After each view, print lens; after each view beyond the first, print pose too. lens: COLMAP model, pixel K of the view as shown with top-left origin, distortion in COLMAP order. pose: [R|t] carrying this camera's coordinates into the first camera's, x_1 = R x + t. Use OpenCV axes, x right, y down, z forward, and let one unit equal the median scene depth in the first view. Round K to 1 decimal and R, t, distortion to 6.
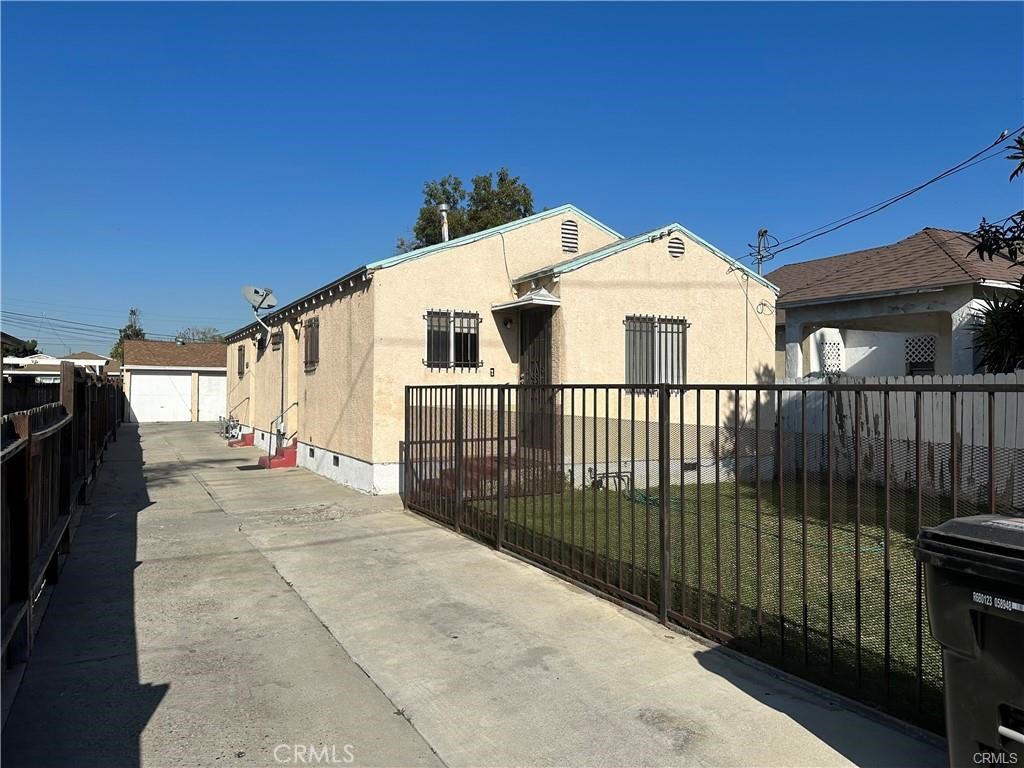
lens RADIAL K [[723.9, 0, 513.2], [0, 723.9, 376.4], [0, 0, 1]] dist [0.093136, -0.090910]
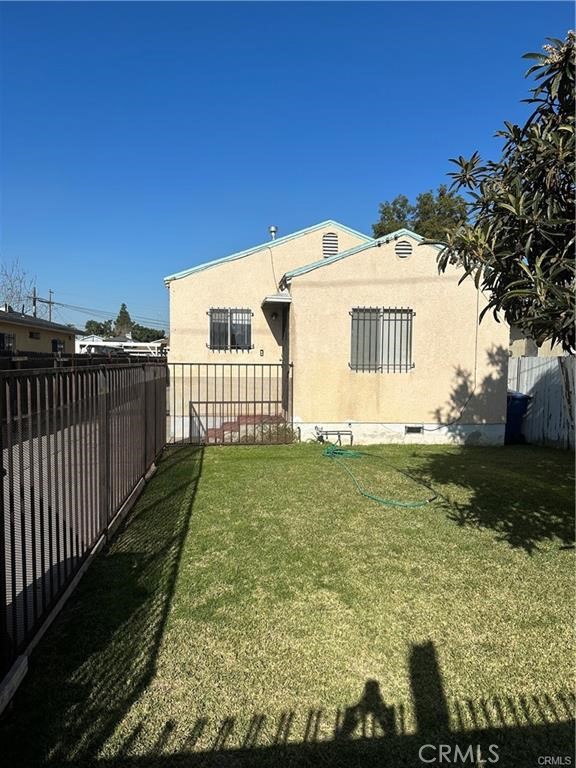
lens RADIAL K [[542.9, 0, 287.6], [0, 542.9, 389.5], [0, 0, 1]] dist [0.093136, -0.090910]
pose [[0.930124, 0.024989, -0.366395, 0.391528], [-0.000794, 0.997817, 0.066040, -0.004717], [0.367246, -0.061134, 0.928113, 0.072004]]
